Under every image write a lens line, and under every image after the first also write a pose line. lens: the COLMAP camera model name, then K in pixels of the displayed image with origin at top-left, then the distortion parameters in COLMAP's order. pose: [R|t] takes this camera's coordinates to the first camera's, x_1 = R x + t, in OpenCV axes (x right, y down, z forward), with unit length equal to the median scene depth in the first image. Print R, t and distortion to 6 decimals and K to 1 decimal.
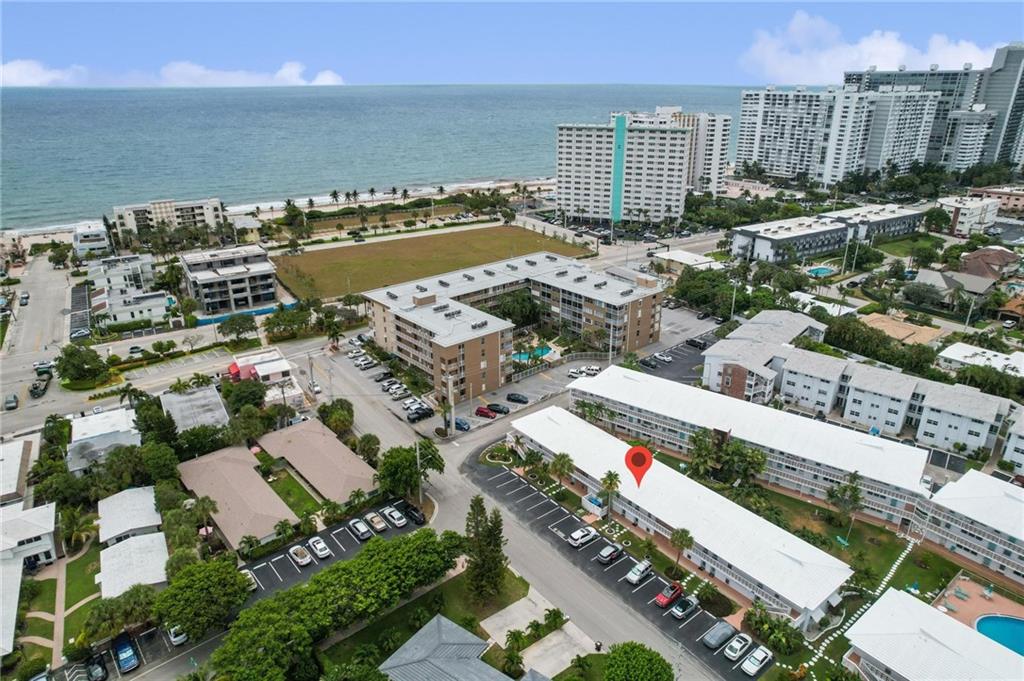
lens RADIAL K [[650.2, 0, 516.7], [0, 650.2, 344.8], [0, 0, 1]] dist [-0.078118, 0.072389]
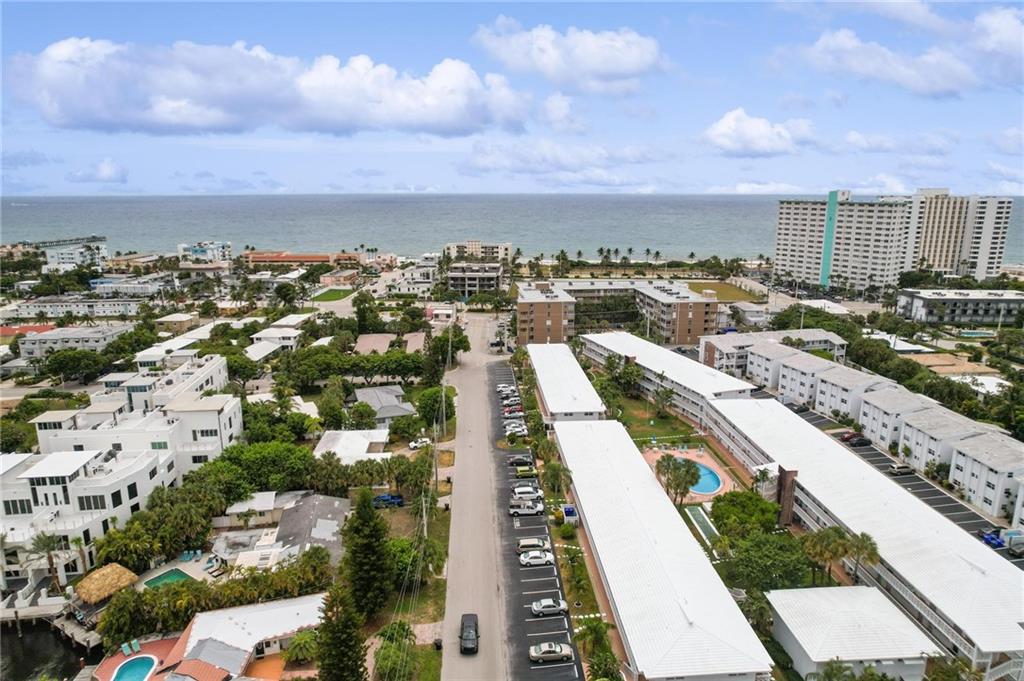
lens RADIAL K [[650.2, 0, 516.7], [0, 650.2, 344.8], [0, 0, 1]] dist [-0.078118, 0.072389]
pose [[0.825328, 0.132654, -0.548850, 0.503882], [-0.215912, 0.972286, -0.089680, 0.162361], [0.521743, 0.192518, 0.831097, -0.192571]]
